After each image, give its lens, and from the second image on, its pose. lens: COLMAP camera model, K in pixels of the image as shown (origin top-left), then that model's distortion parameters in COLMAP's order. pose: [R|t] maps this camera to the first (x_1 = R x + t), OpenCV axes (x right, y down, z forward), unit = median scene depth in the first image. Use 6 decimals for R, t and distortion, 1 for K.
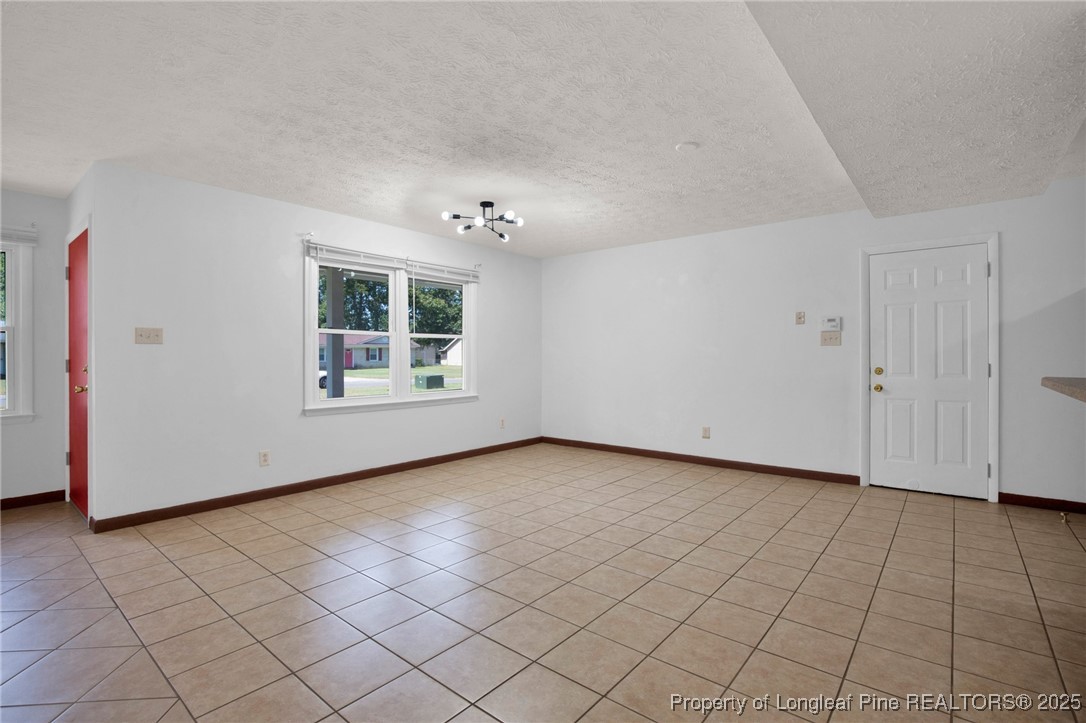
lens RADIAL K [[502.0, 0, 540.7], [0, 502.0, 361.0], [0, 0, 1]] dist [-0.010105, 0.001160]
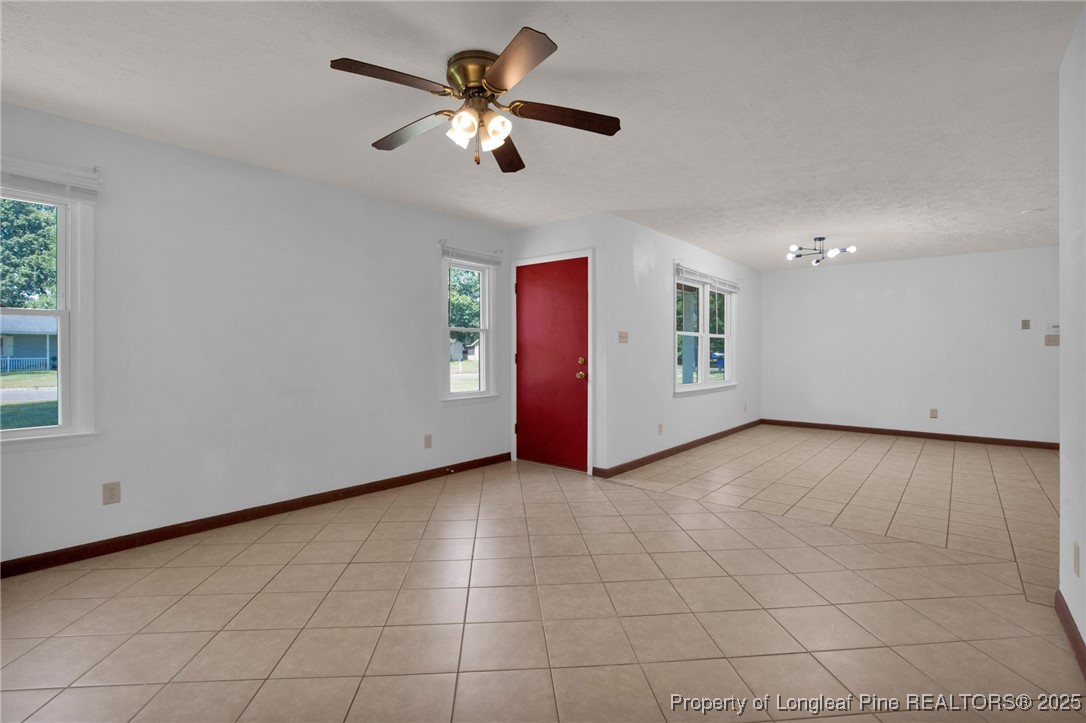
lens RADIAL K [[502.0, 0, 542.5], [0, 502.0, 358.2], [0, 0, 1]] dist [-0.010105, 0.001160]
pose [[0.999946, 0.004323, 0.009461, -0.676945], [-0.004347, 0.999987, 0.002486, 0.003738], [-0.009450, -0.002527, 0.999952, -0.257344]]
